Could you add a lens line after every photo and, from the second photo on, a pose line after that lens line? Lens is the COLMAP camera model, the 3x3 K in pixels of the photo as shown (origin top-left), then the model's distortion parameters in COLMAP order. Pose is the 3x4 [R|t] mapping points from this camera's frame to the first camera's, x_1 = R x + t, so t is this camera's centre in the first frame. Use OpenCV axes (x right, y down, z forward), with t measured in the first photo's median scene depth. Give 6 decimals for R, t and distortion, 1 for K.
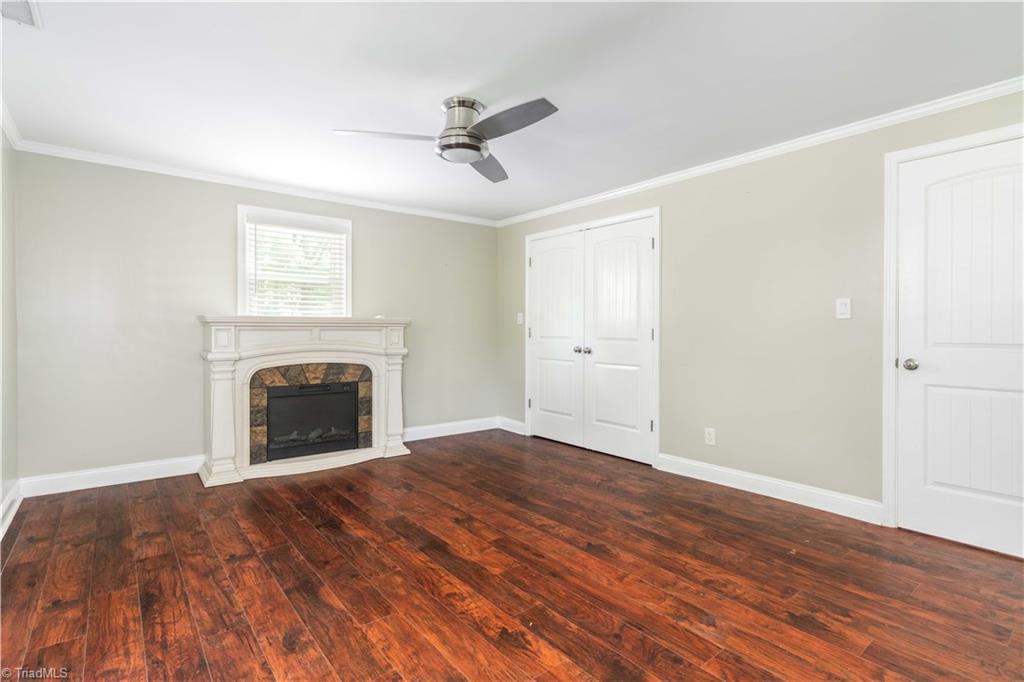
lens RADIAL K [[499.0, 0, 518.0], [0, 499.0, 334.0], [0, 0, 1]] dist [-0.000407, 0.000006]
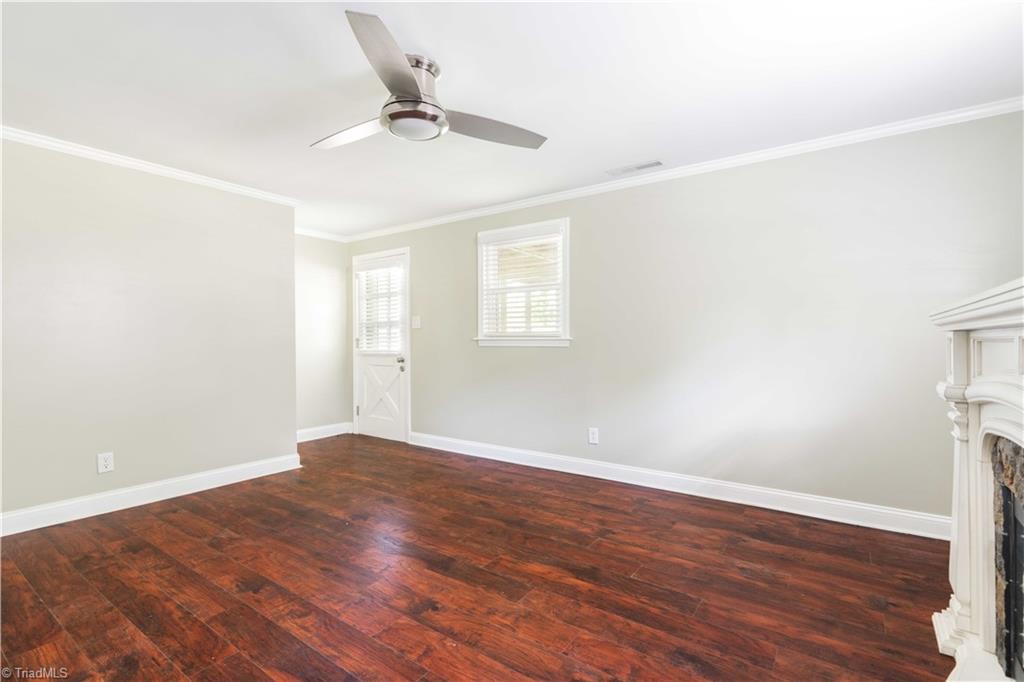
lens RADIAL K [[472.1, 0, 537.8], [0, 472.1, 342.2], [0, 0, 1]] dist [-0.003900, -0.000705]
pose [[-0.951445, 0.002569, -0.307808, -0.058536], [-0.001184, 0.999927, 0.012006, -0.009426], [0.307817, 0.011787, -0.951373, 1.678876]]
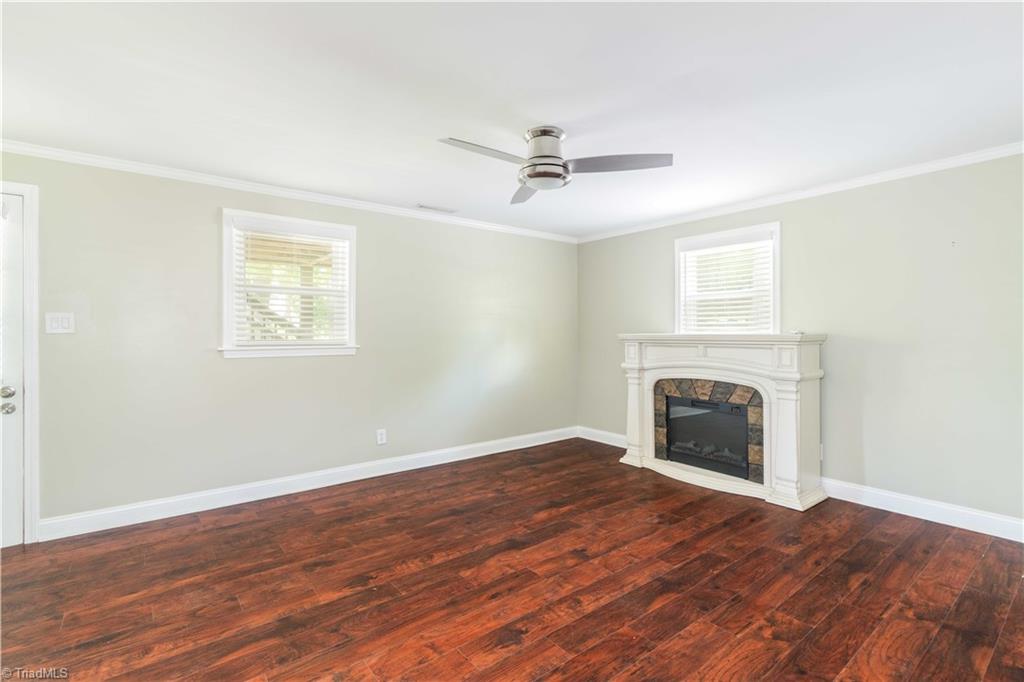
lens RADIAL K [[463.6, 0, 506.1], [0, 463.6, 332.3], [0, 0, 1]] dist [-0.003830, -0.000056]
pose [[-0.004571, -0.003779, -0.999982, 0.774017], [-0.008126, 0.999960, -0.003742, -0.043753], [0.999957, 0.008109, -0.004602, 0.859357]]
